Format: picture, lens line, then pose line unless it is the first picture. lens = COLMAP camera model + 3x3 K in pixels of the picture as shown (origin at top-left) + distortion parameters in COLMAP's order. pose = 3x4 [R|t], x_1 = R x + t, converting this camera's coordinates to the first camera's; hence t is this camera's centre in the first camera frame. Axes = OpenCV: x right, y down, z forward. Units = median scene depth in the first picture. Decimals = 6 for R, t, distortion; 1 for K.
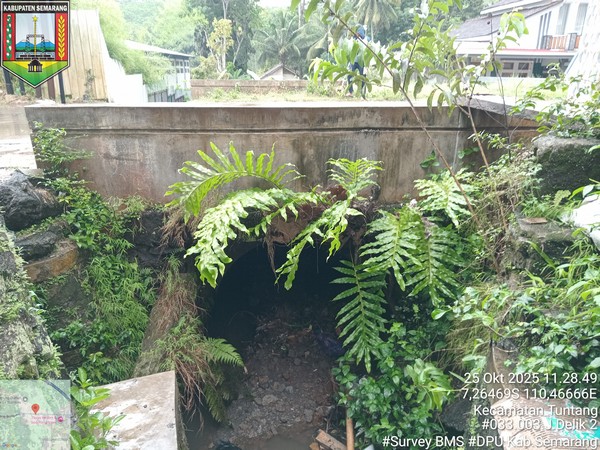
lens RADIAL K [[473.1, 0, 300.0], [0, 473.1, 225.0], [0, 0, 1]] dist [-0.052982, -0.002542]
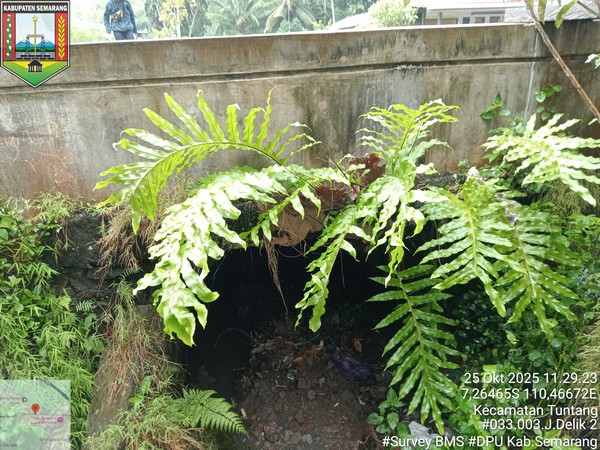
lens RADIAL K [[473.1, 0, 300.0], [0, 473.1, 225.0], [0, 0, 1]] dist [-0.052982, -0.002542]
pose [[0.995251, -0.078289, 0.057848, -0.063403], [0.075142, 0.995671, 0.054715, -0.029851], [-0.061881, -0.050108, 0.996825, 0.372162]]
